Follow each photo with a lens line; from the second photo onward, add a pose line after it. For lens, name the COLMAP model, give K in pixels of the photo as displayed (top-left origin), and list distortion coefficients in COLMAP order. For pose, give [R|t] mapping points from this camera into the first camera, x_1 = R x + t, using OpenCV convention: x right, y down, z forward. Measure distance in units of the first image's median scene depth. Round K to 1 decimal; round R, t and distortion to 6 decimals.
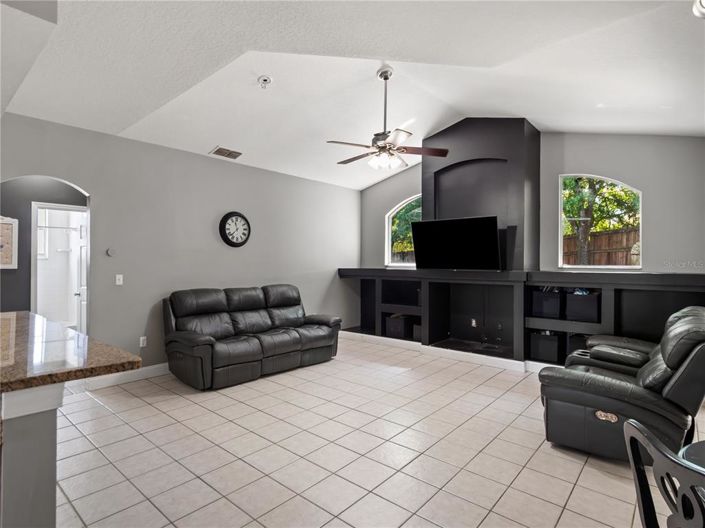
lens RADIAL K [[376.7, 0, 350.3], [0, 376.7, 262.9], [0, 0, 1]] dist [-0.006830, -0.000431]
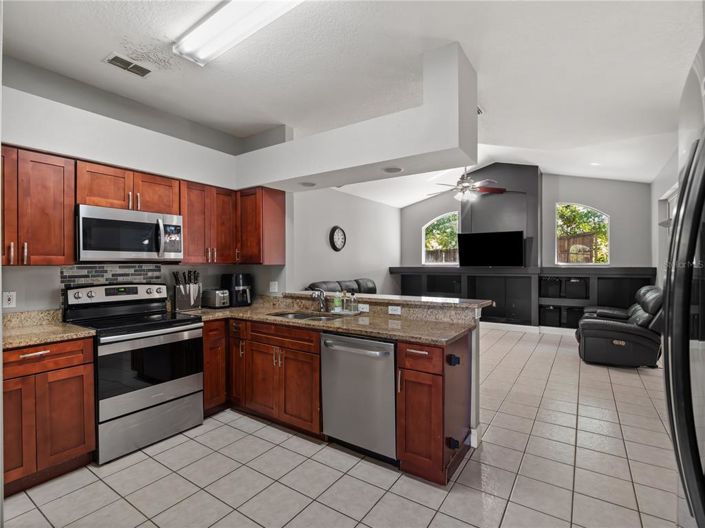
lens RADIAL K [[349.2, 0, 349.8], [0, 349.2, 262.7], [0, 0, 1]] dist [0.005760, -0.001115]
pose [[0.992352, -0.005788, 0.123308, -0.429748], [0.006456, 0.999967, -0.005020, 0.006582], [-0.123274, 0.005778, 0.992356, -0.283366]]
